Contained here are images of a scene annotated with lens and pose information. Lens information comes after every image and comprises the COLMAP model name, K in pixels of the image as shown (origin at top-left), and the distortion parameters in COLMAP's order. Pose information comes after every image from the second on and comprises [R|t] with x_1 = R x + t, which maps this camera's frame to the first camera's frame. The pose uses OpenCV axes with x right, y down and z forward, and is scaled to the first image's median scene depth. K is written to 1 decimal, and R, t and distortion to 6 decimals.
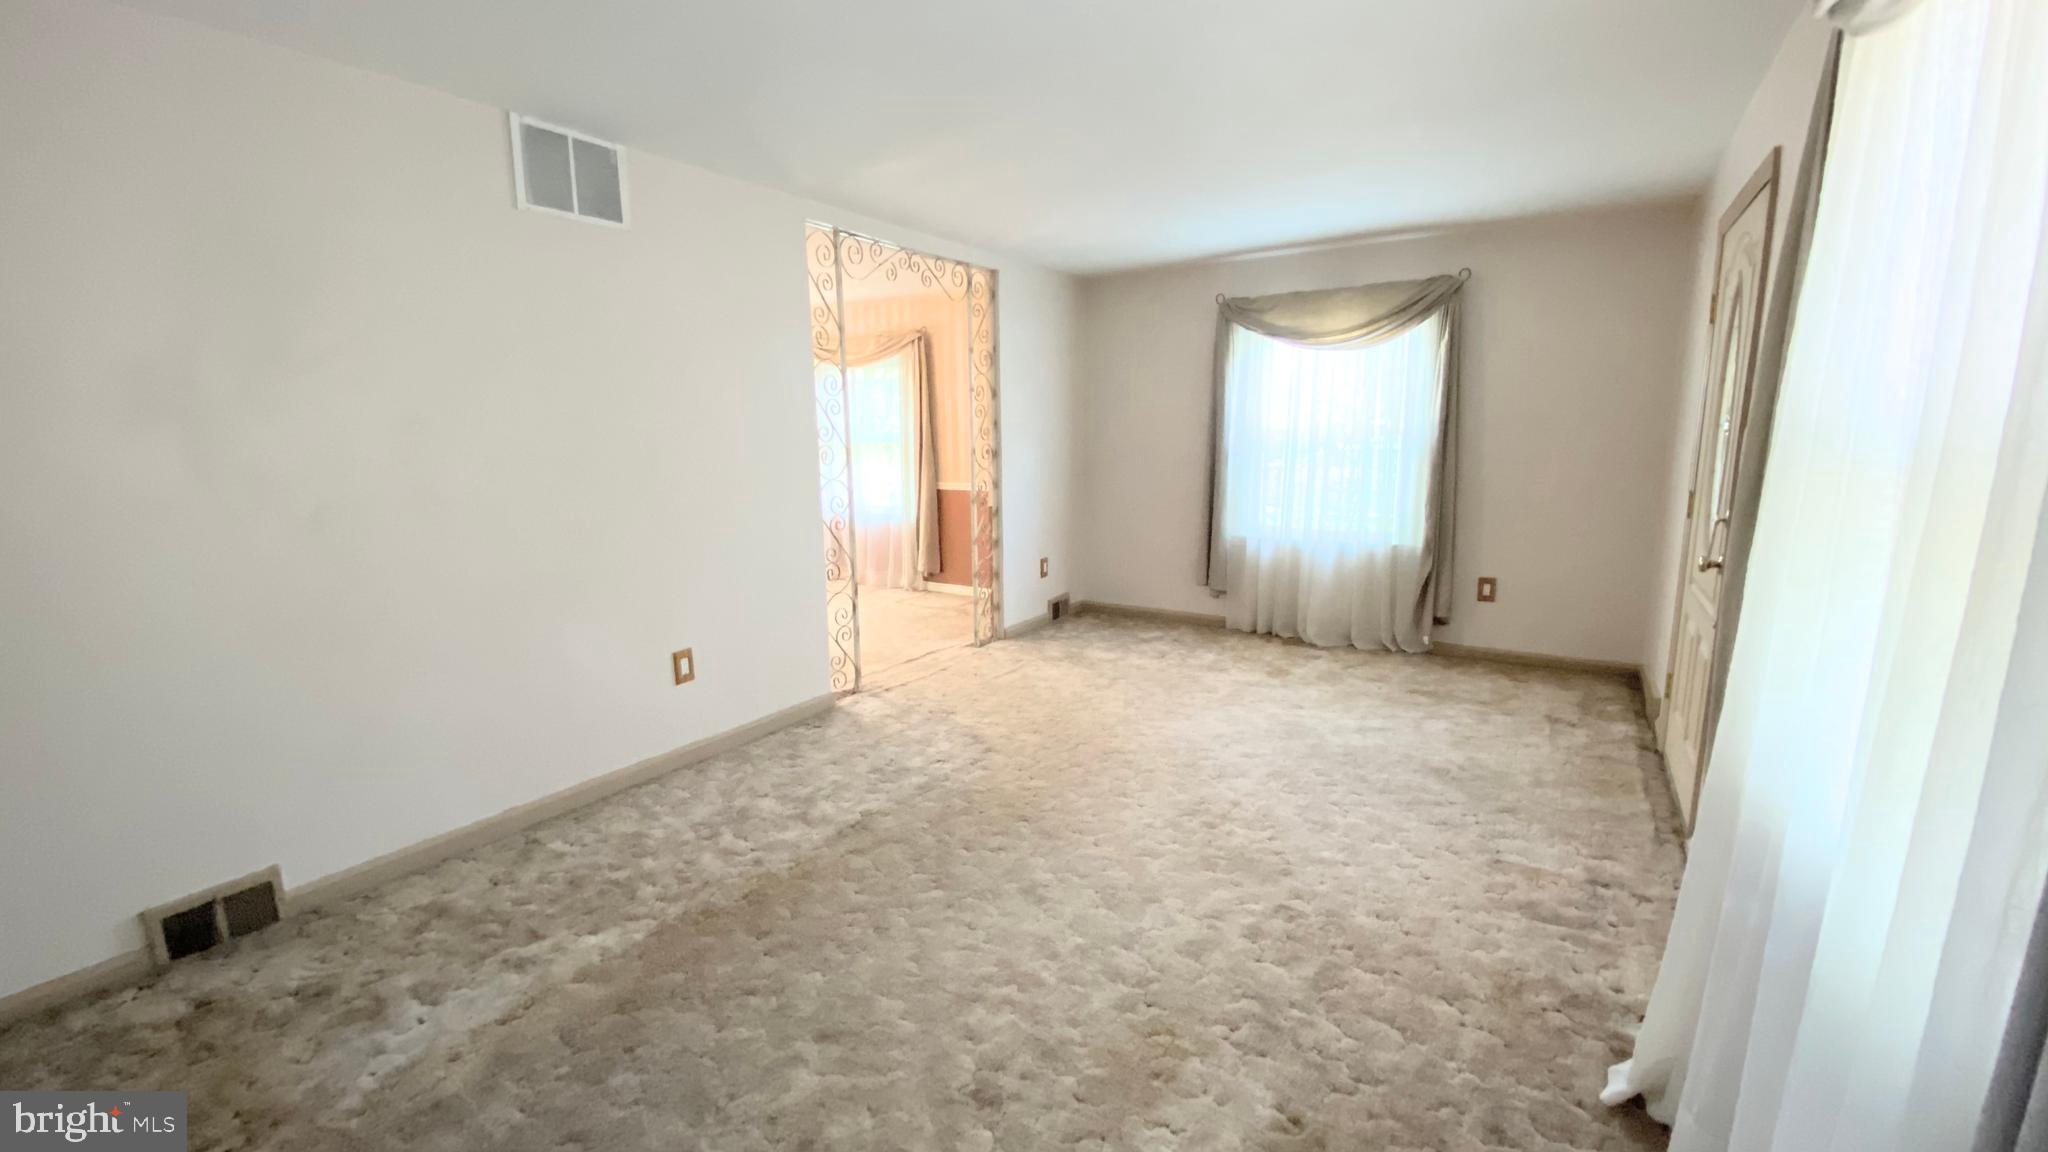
lens RADIAL K [[829.6, 0, 1017.9], [0, 829.6, 563.4], [0, 0, 1]] dist [0.056314, -0.047045]
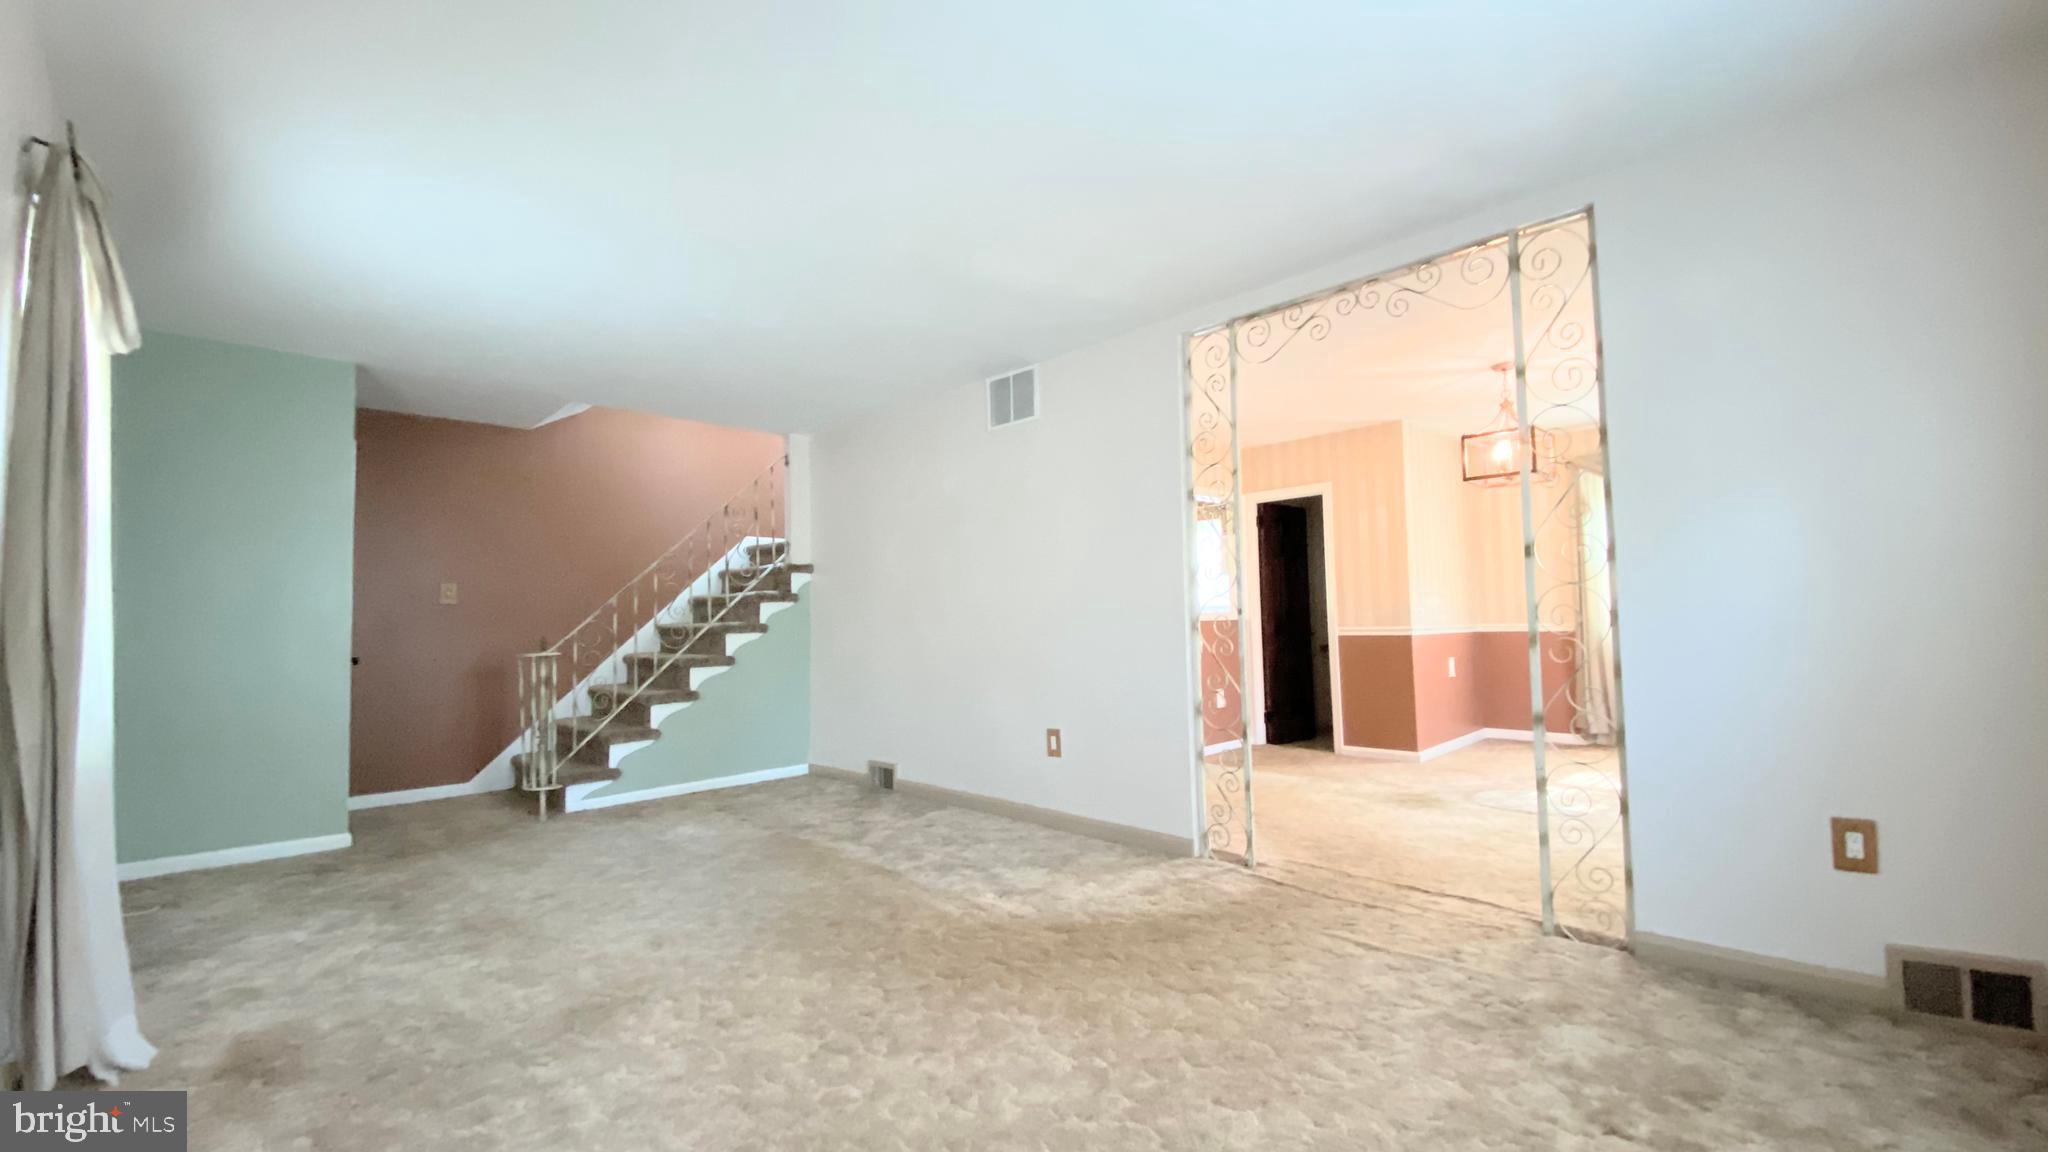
lens RADIAL K [[829.6, 0, 1017.9], [0, 829.6, 563.4], [0, 0, 1]] dist [0.056314, -0.047045]
pose [[-0.215658, -0.049027, -0.975237, 0.664411], [-0.132925, 0.990916, -0.020421, -0.086778], [0.967379, 0.125229, -0.220216, 0.956158]]
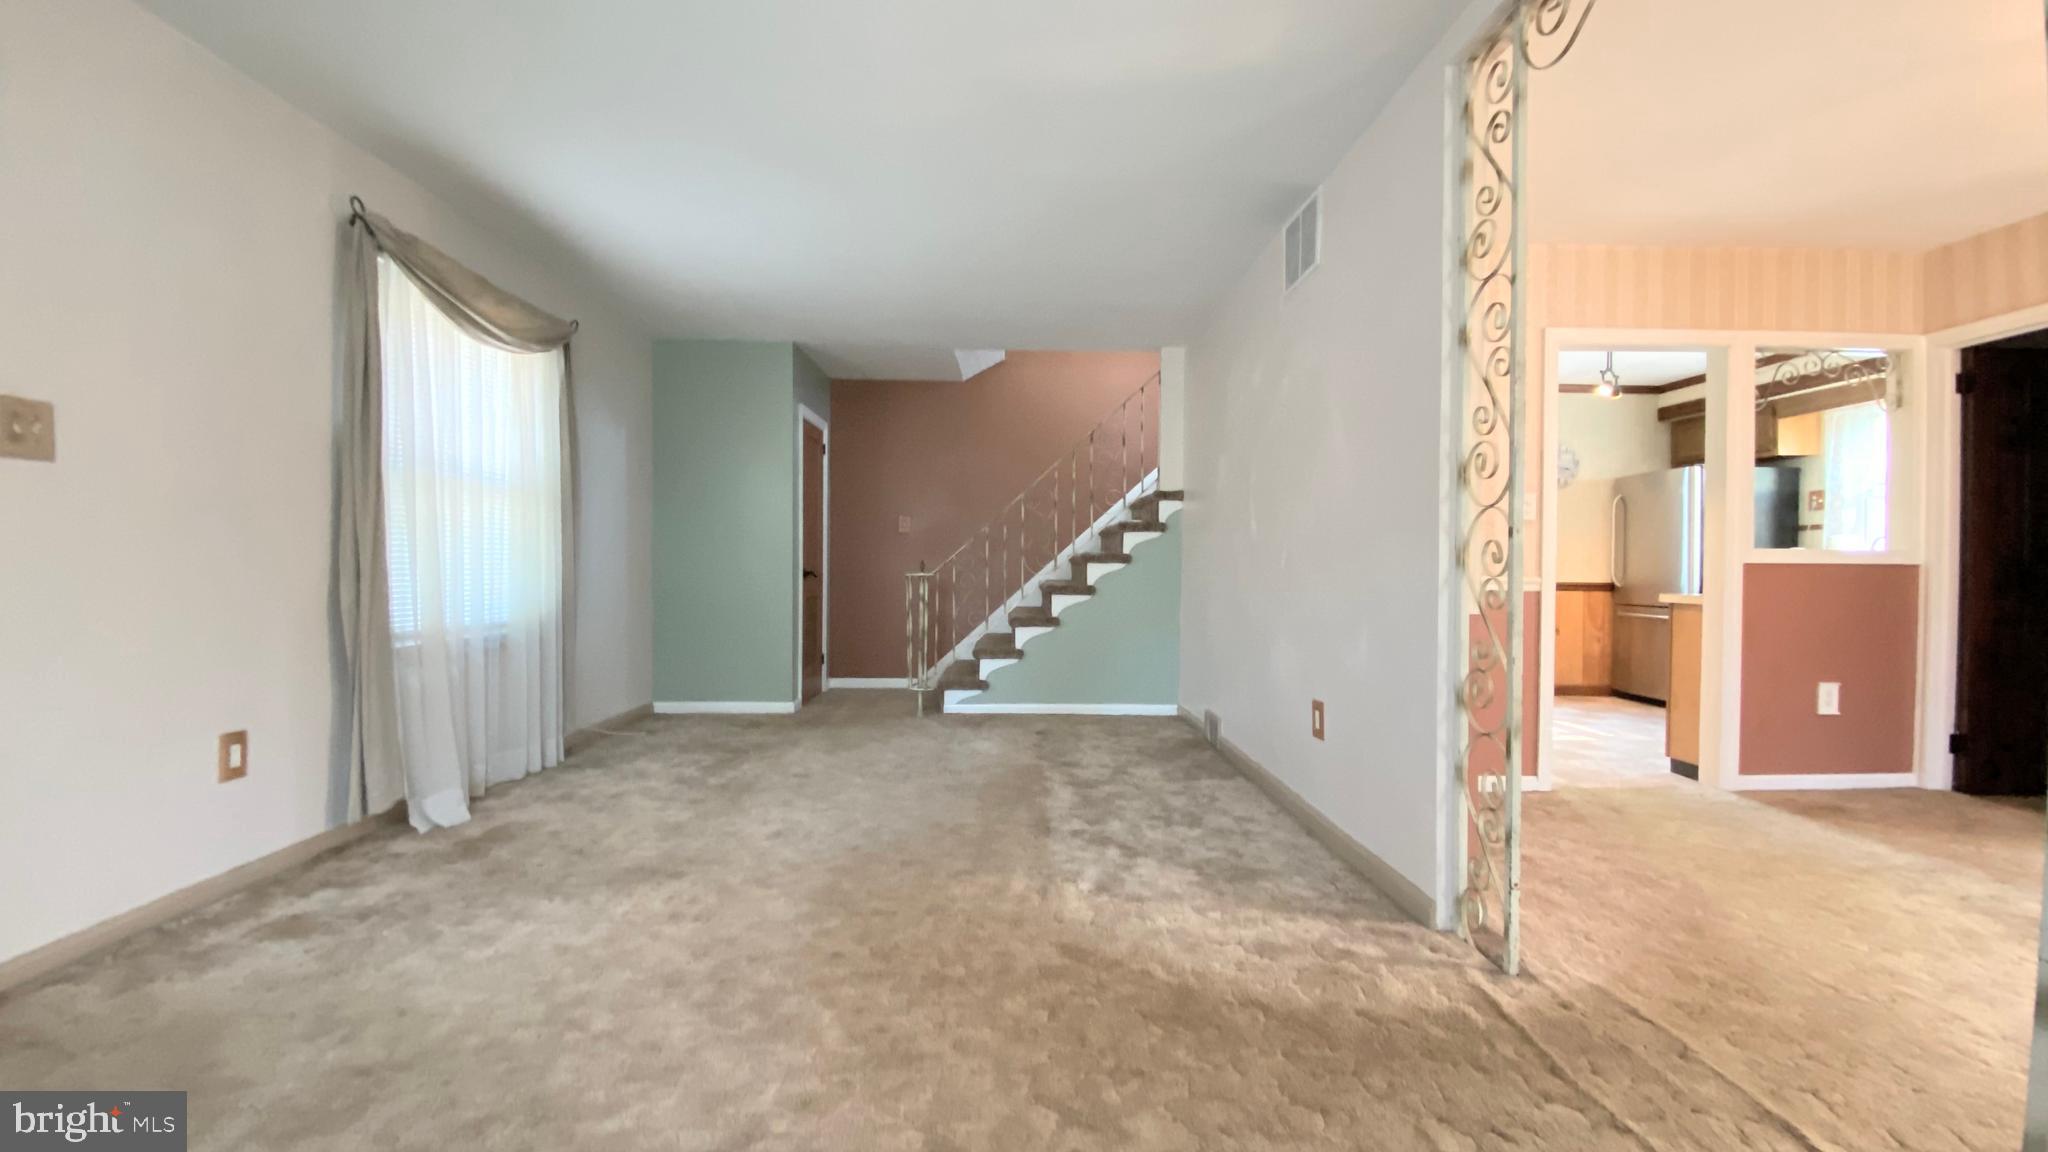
lens RADIAL K [[829.6, 0, 1017.9], [0, 829.6, 563.4], [0, 0, 1]] dist [0.056314, -0.047045]
pose [[-0.828316, 0.004037, -0.560246, 0.288254], [-0.086606, 0.987032, 0.135158, -0.108108], [0.553526, 0.160474, -0.817225, 1.235851]]
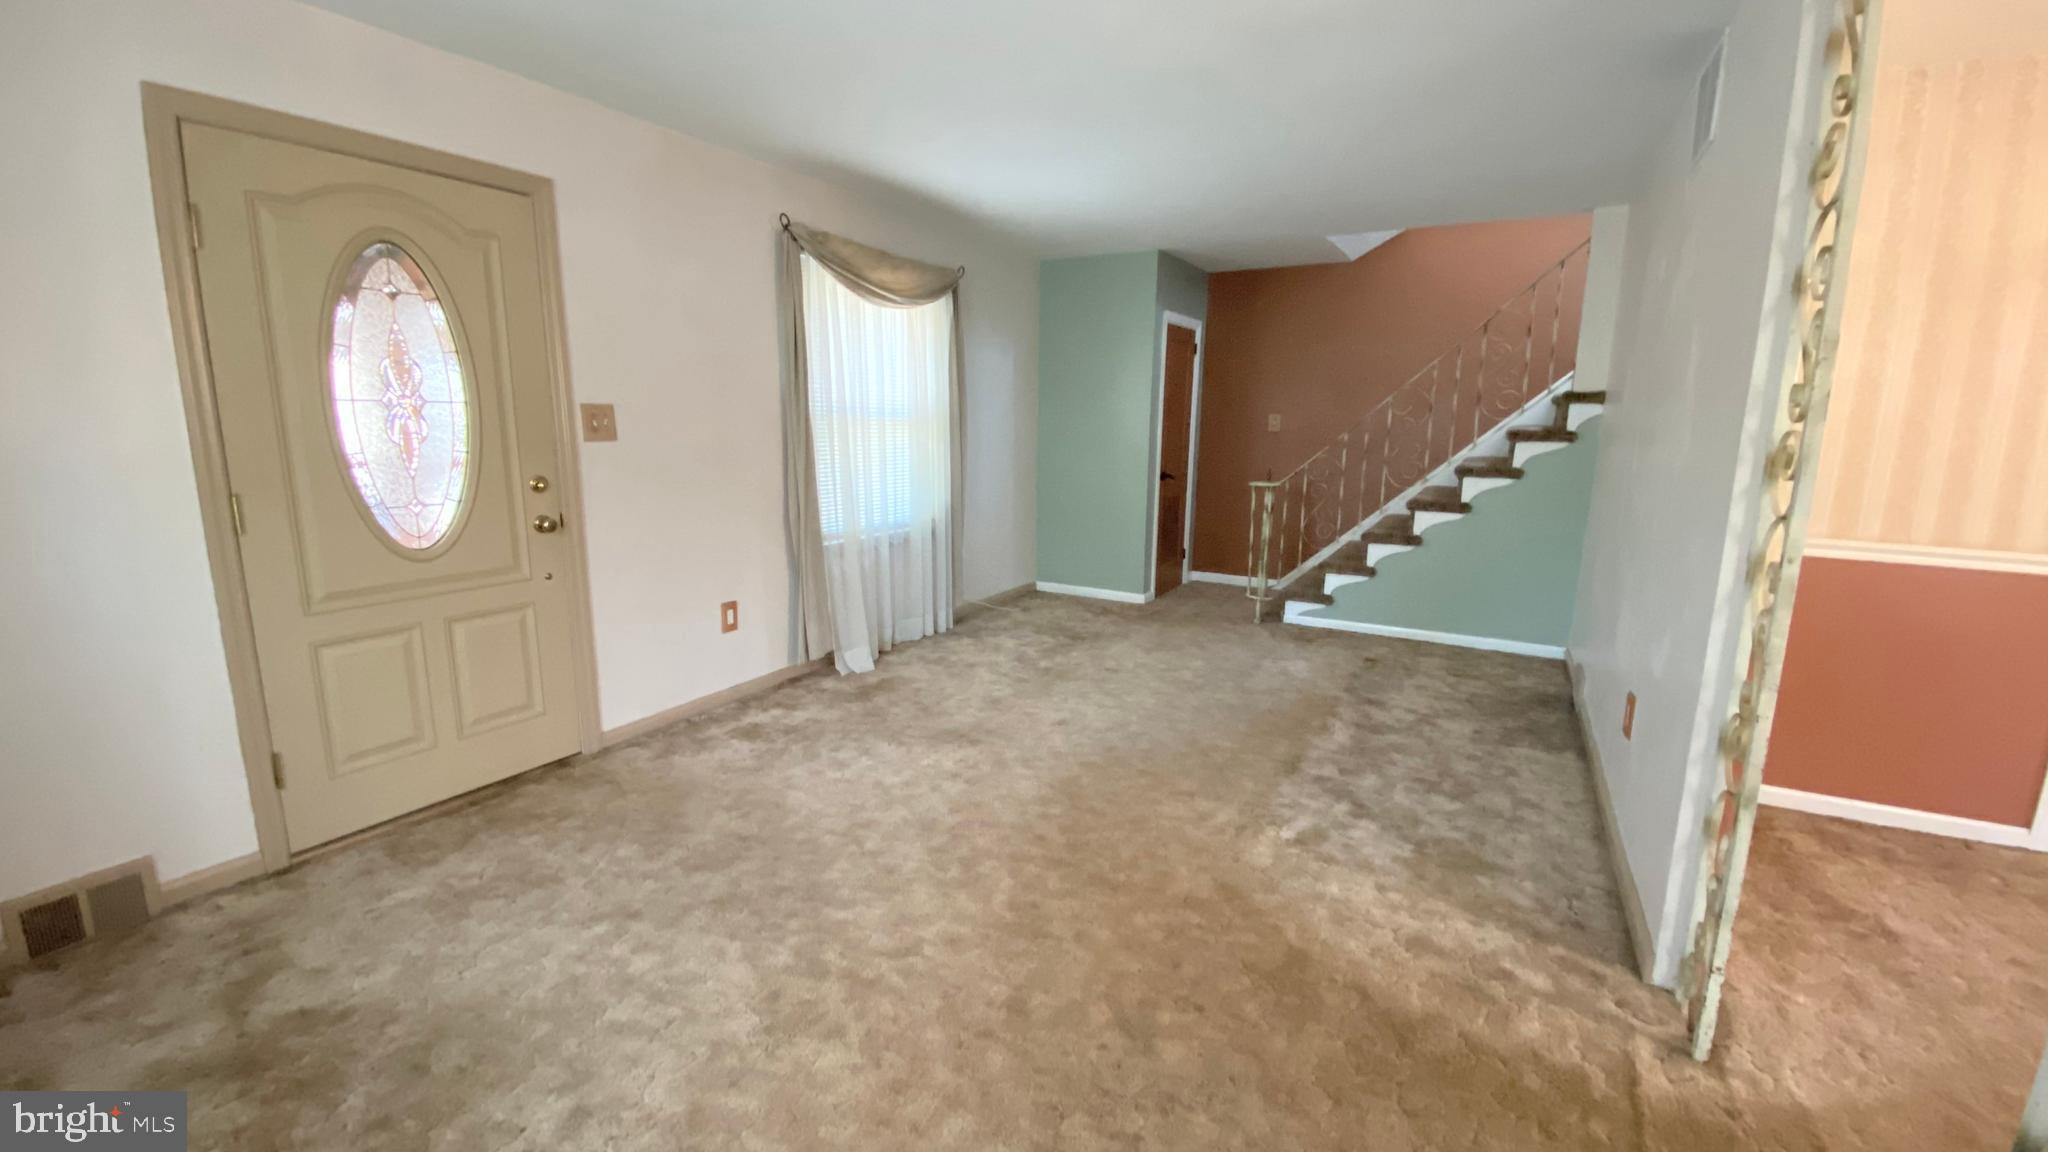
lens RADIAL K [[829.6, 0, 1017.9], [0, 829.6, 563.4], [0, 0, 1]] dist [0.056314, -0.047045]
pose [[-0.998500, 0.011576, -0.053517, 0.146096], [-0.006611, 0.944760, 0.327696, -0.205296], [0.054354, 0.327558, -0.943266, 1.332774]]
